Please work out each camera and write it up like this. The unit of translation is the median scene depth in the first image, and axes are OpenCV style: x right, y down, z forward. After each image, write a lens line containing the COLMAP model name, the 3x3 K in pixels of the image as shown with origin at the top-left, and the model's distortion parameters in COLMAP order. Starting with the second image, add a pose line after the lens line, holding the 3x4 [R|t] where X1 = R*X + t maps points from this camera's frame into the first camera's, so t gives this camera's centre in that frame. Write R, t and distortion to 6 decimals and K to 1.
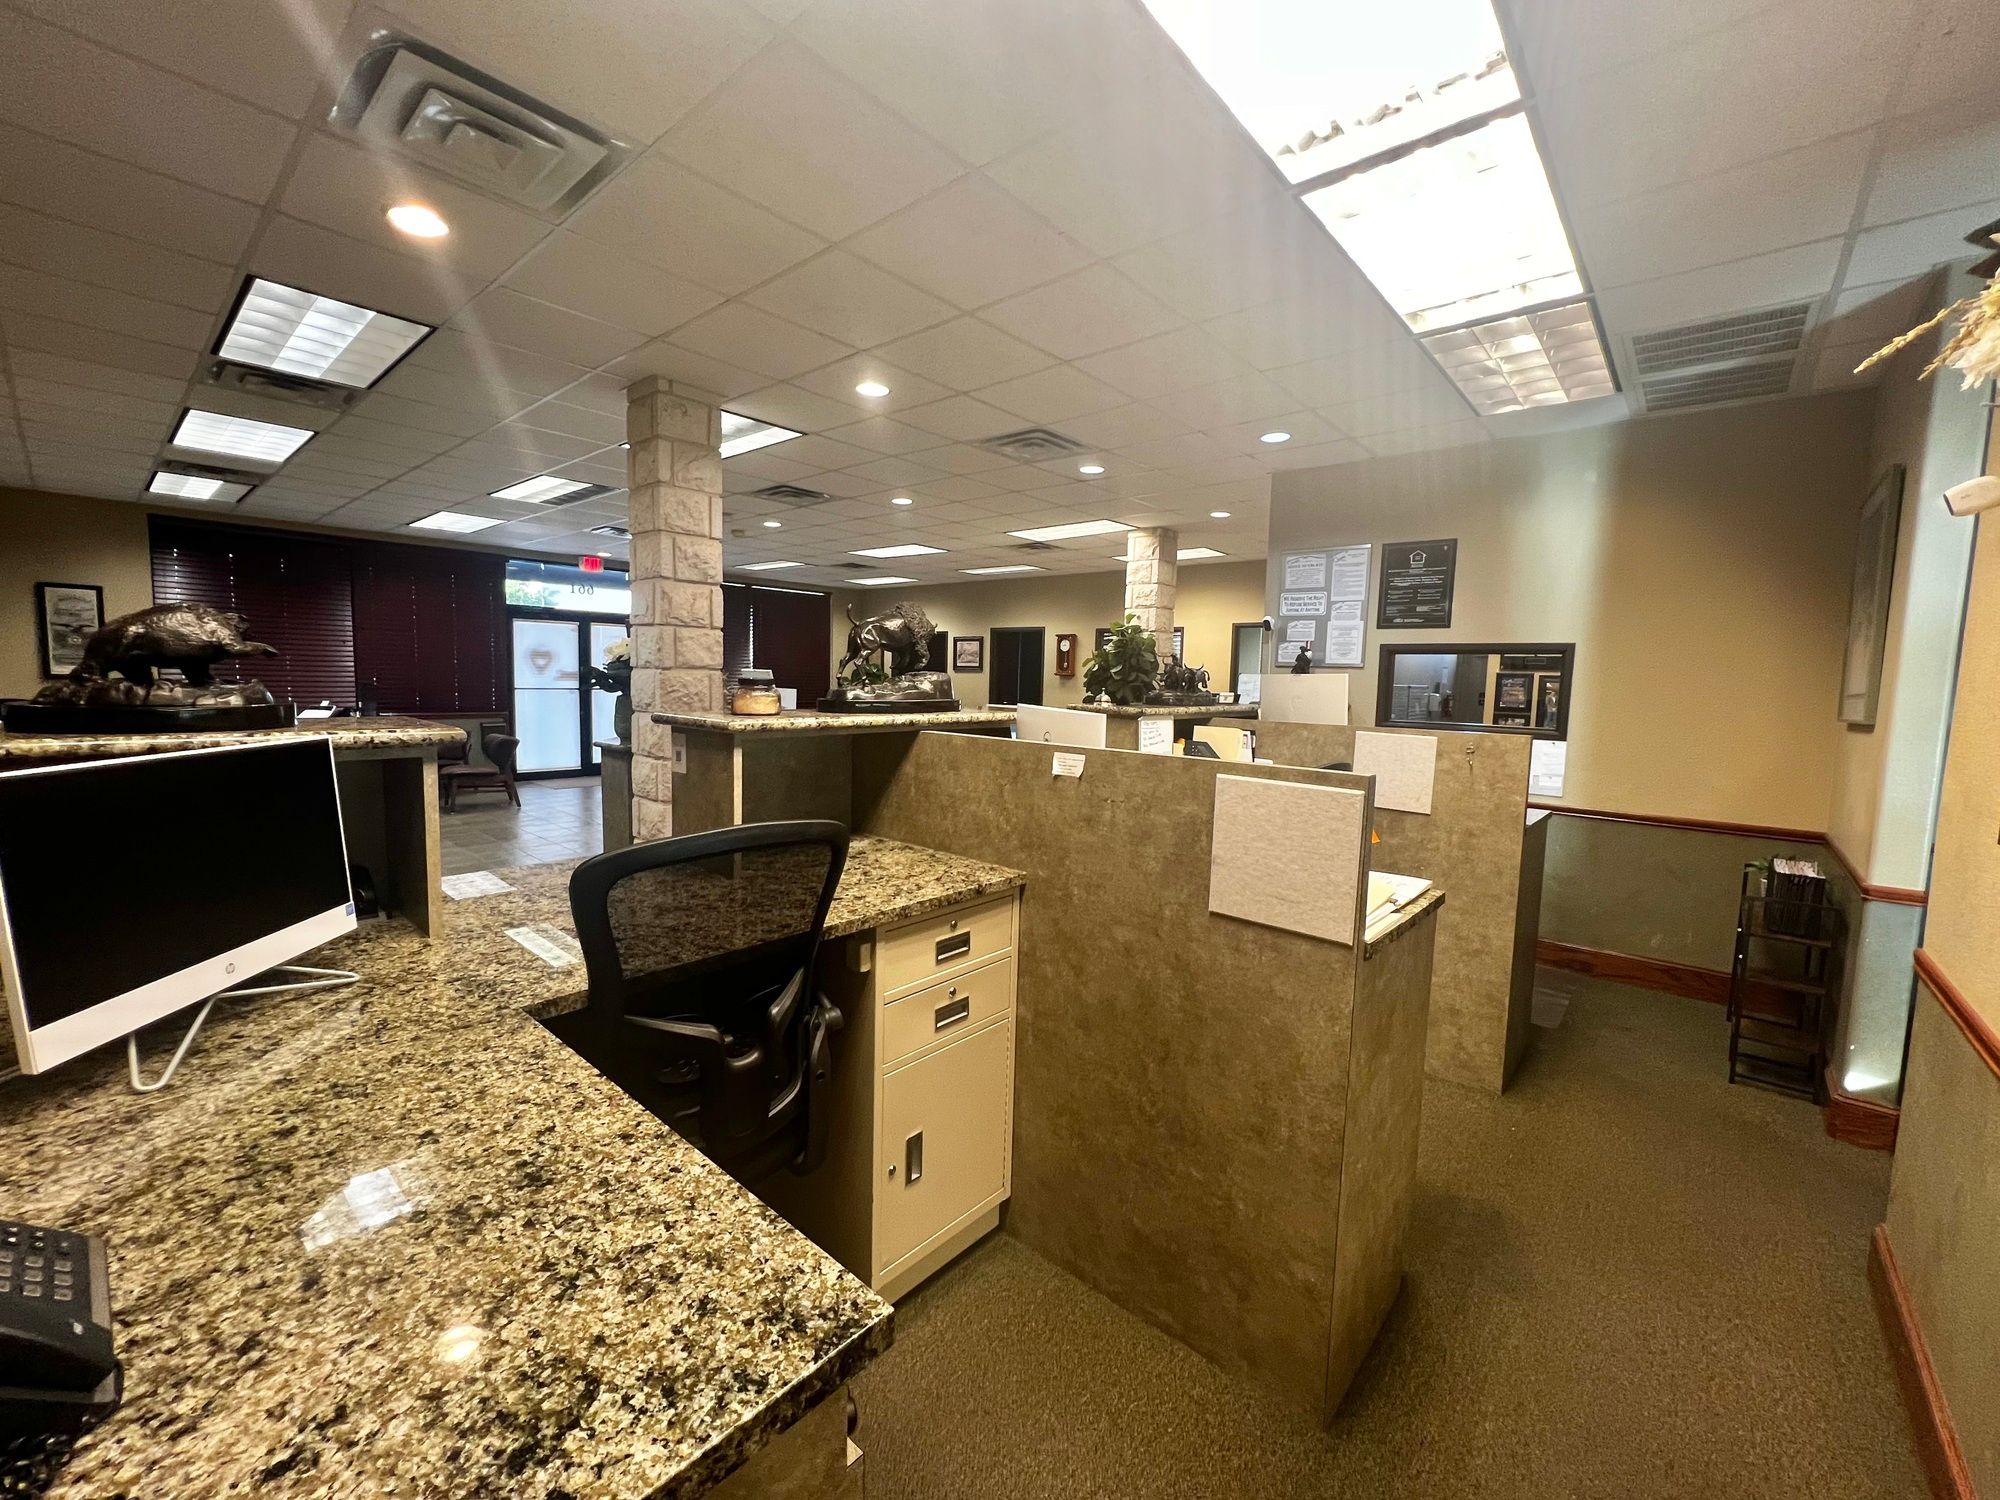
lens RADIAL K [[804.7, 0, 1008.1], [0, 804.7, 748.4], [0, 0, 1]] dist [-0.000821, 0.000391]
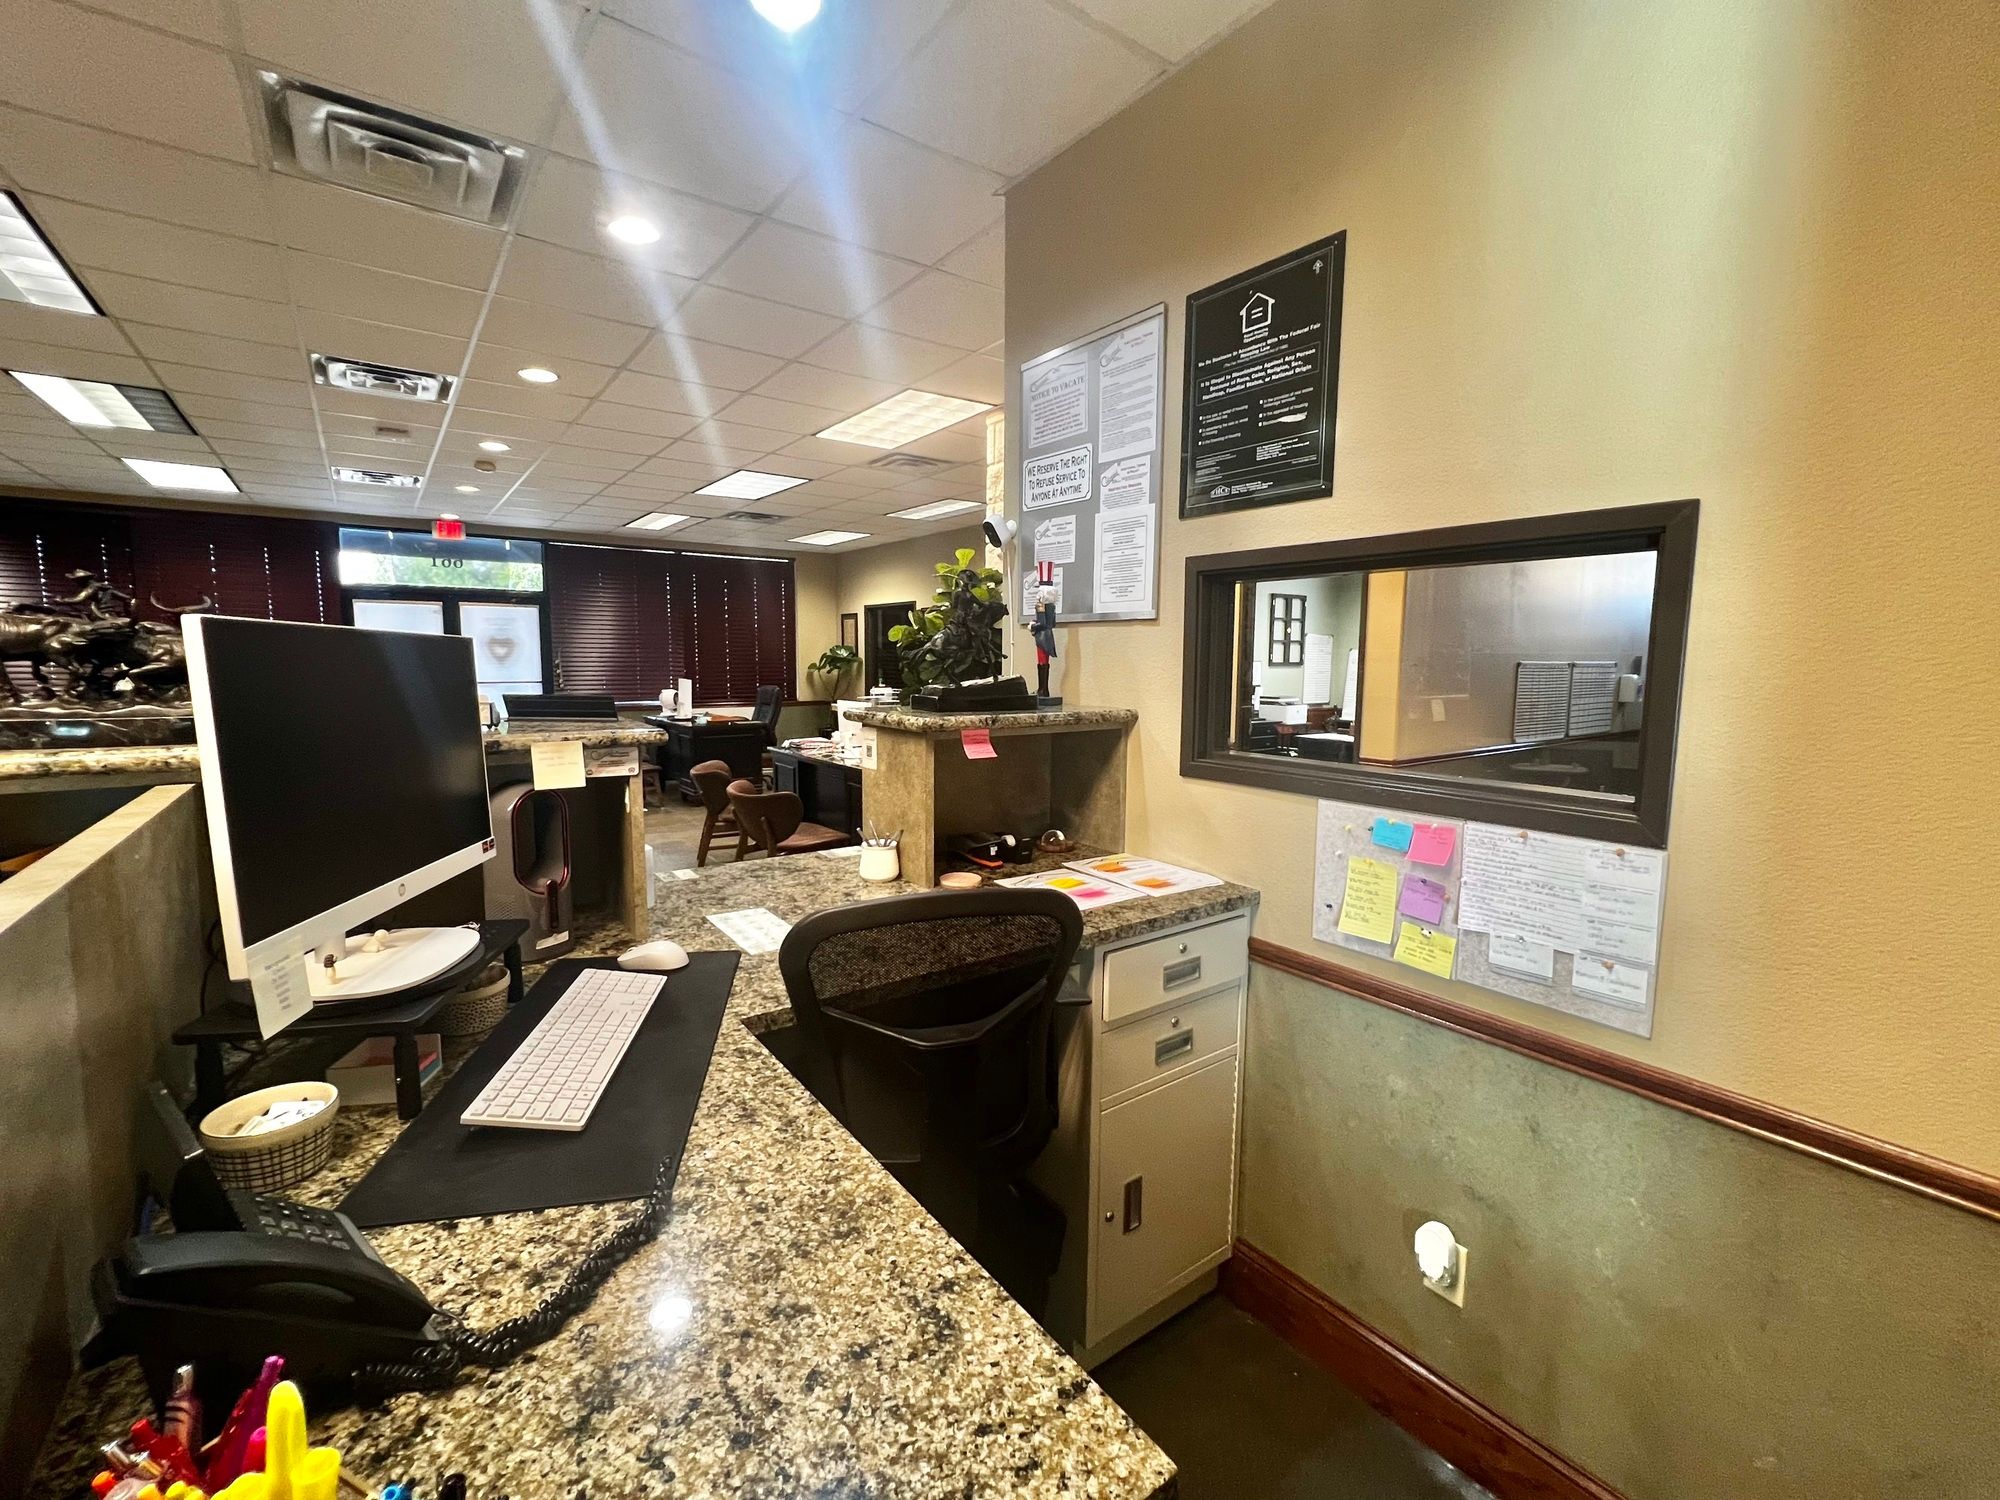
lens RADIAL K [[858.0, 0, 1000.0], [0, 858.0, 750.0], [0, 0, 1]] dist [-0.001642, -0.000346]
pose [[0.976056, 0.005244, -0.217457, 0.569180], [-0.002087, 0.999889, 0.014744, -0.051936], [0.217511, -0.013937, 0.975958, 0.700661]]
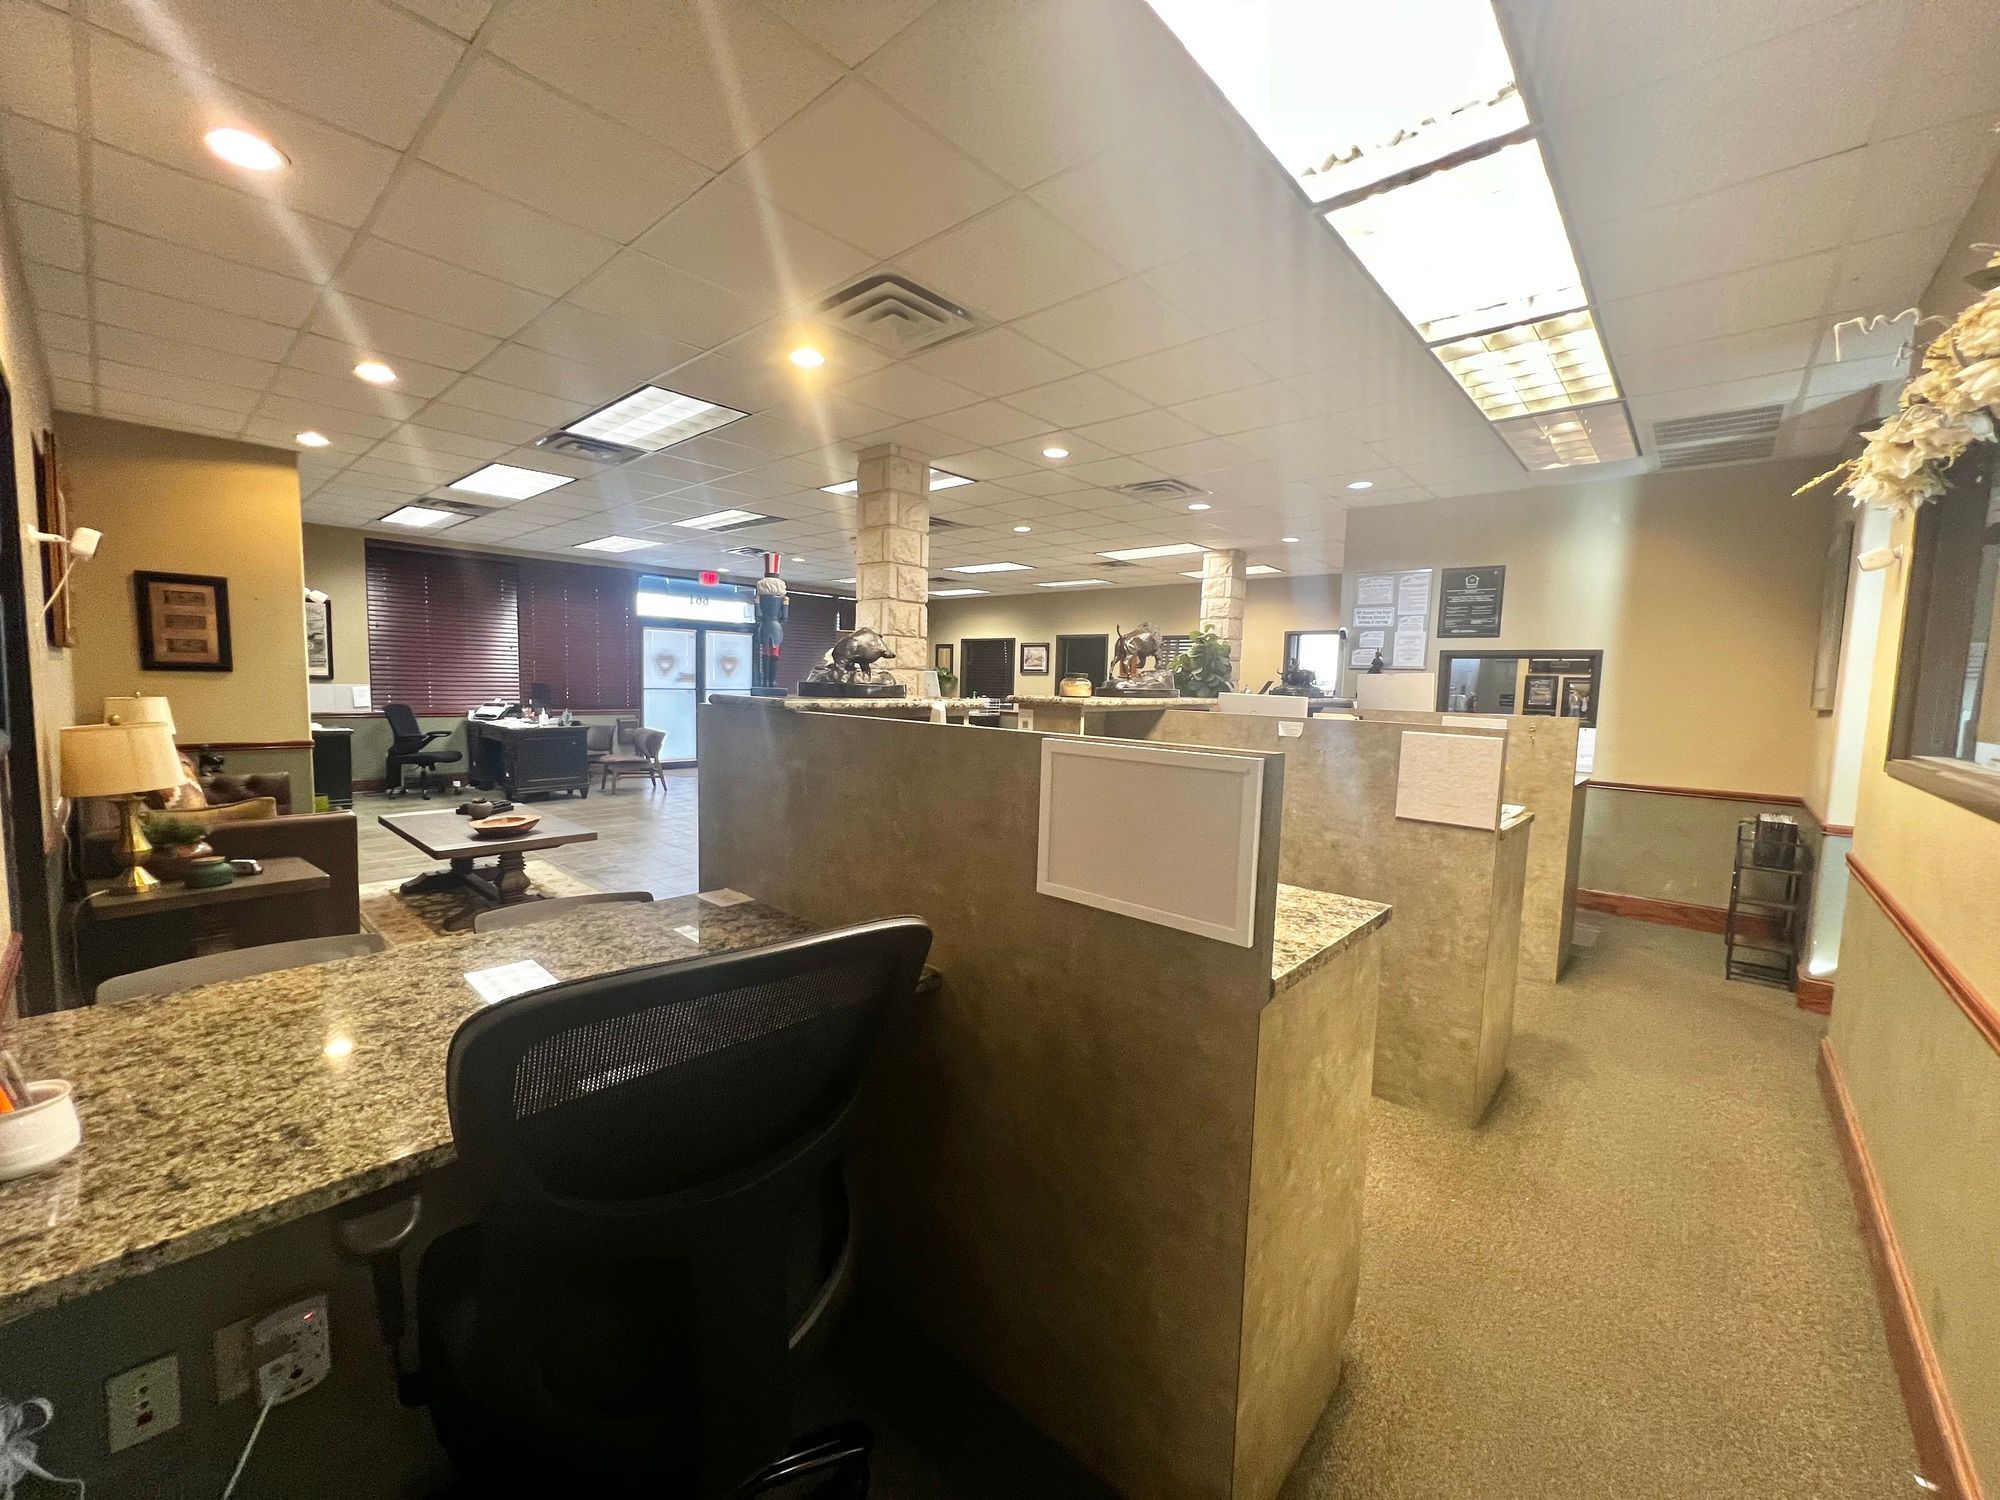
lens RADIAL K [[789.2, 0, 1011.3], [0, 789.2, 749.3], [0, 0, 1]] dist [0.000559, -0.000046]
pose [[0.999943, 0.002051, -0.010458, -0.216295], [-0.002080, 0.999994, -0.002800, 0.031209], [0.010452, 0.002822, 0.999941, -0.253123]]
